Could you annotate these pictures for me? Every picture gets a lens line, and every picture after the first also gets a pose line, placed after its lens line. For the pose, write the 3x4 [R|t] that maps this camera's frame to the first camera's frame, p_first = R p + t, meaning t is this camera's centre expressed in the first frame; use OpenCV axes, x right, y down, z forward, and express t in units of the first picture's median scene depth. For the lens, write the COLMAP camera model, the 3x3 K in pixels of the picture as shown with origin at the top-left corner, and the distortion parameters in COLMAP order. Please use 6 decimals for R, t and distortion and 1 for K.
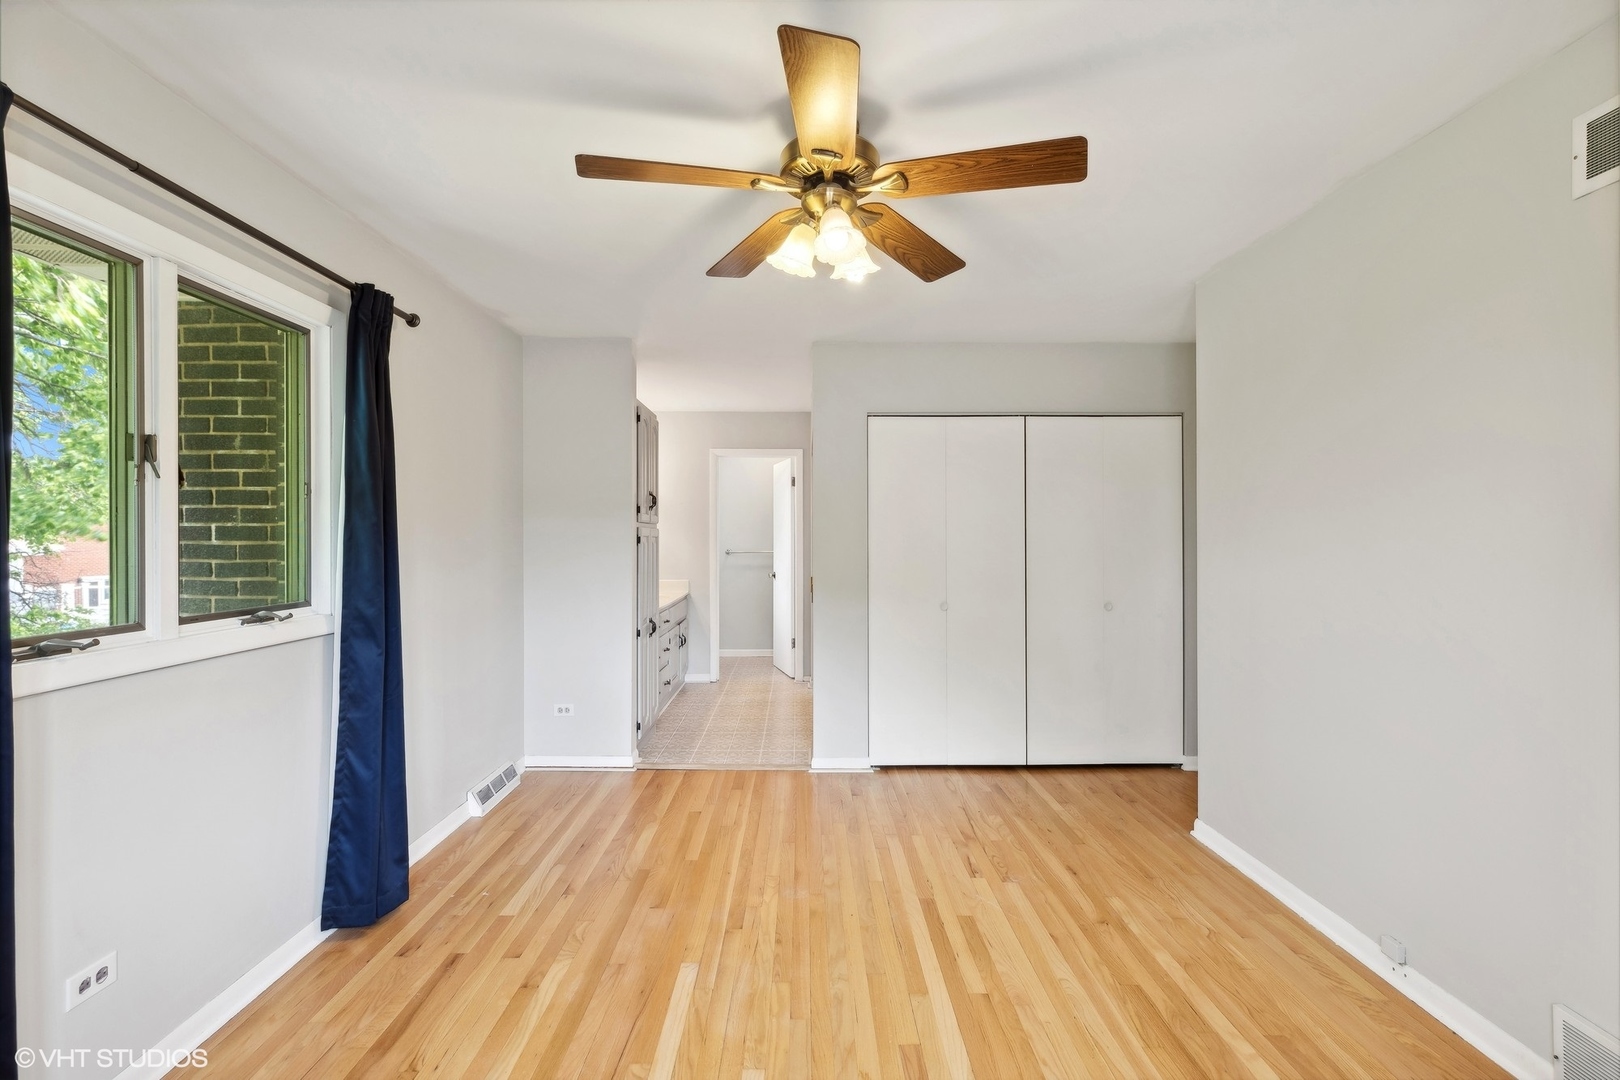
lens RADIAL K [[722.6, 0, 811.5], [0, 722.6, 537.5], [0, 0, 1]] dist [0.002075, 0.000283]
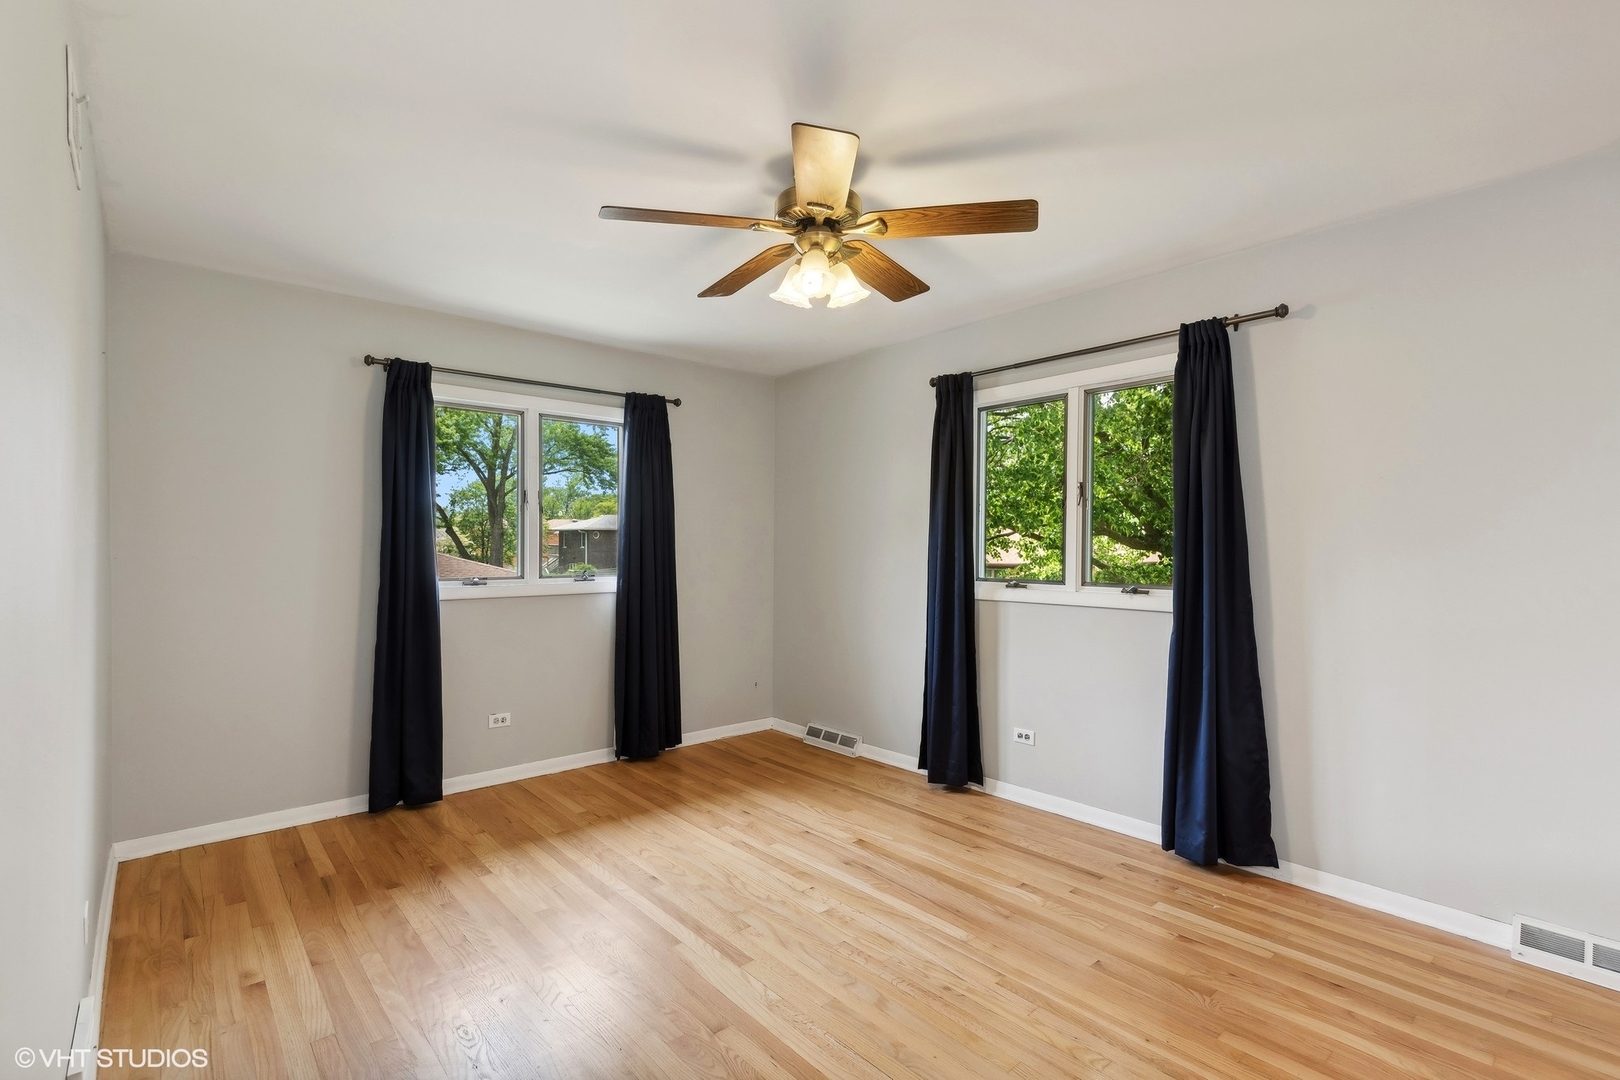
lens RADIAL K [[722.6, 0, 813.5], [0, 722.6, 546.2], [0, 0, 1]] dist [0.002075, 0.000283]
pose [[-0.755178, -0.005271, -0.655499, 0.663323], [-0.005392, 0.999984, -0.001828, 0.025346], [0.655498, 0.002154, -0.755194, 1.575646]]
